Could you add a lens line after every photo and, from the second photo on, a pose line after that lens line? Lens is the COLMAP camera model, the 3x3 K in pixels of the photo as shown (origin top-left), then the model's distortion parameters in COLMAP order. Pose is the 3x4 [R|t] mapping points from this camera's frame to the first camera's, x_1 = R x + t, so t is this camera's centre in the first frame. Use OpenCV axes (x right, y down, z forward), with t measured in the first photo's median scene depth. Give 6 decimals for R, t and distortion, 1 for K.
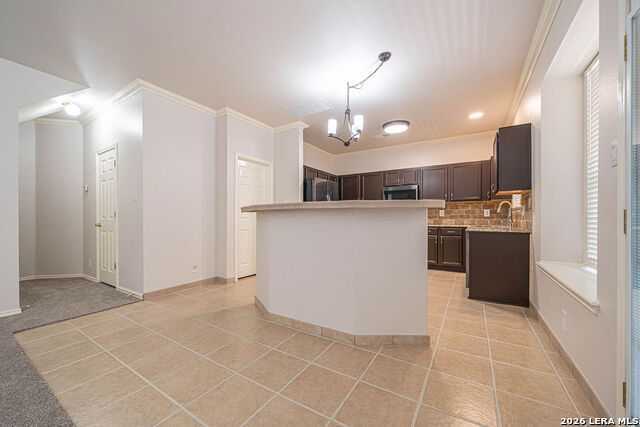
lens RADIAL K [[249.2, 0, 313.5], [0, 249.2, 218.9], [0, 0, 1]] dist [0.001554, 0.000161]
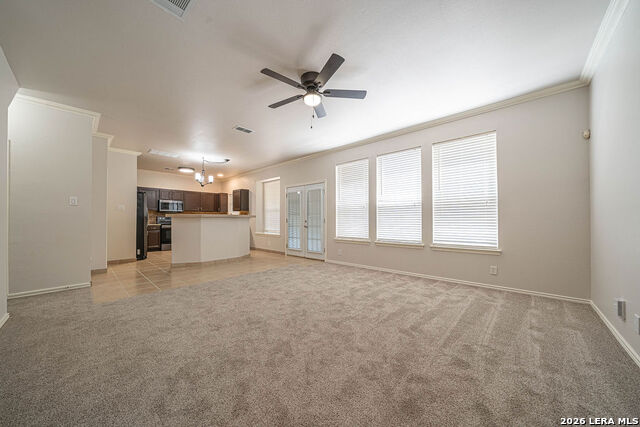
lens RADIAL K [[222.5, 0, 320.6], [0, 222.5, 218.5], [0, 0, 1]] dist [-0.002498, -0.000251]
pose [[0.170945, 0.006811, 0.985257, -1.470408], [0.003434, 0.999966, -0.007509, 0.000452], [-0.985275, 0.004667, 0.170916, -0.310979]]
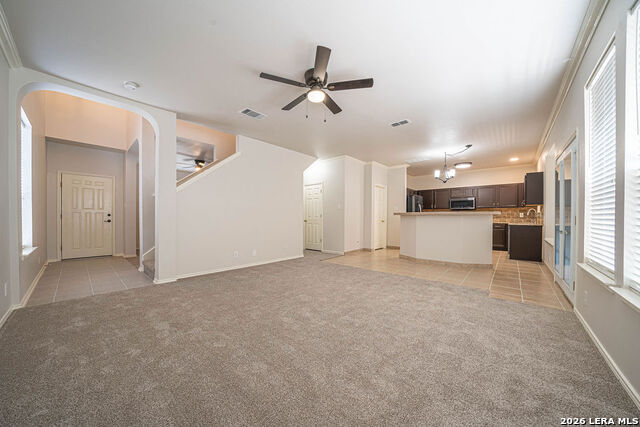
lens RADIAL K [[226.2, 0, 318.0], [0, 226.2, 218.1], [0, 0, 1]] dist [-0.008360, -0.000237]
pose [[0.989364, 0.003210, -0.145426, -0.585494], [-0.003201, 0.999995, 0.000297, 0.000475], [0.145426, 0.000172, 0.989369, -0.927256]]
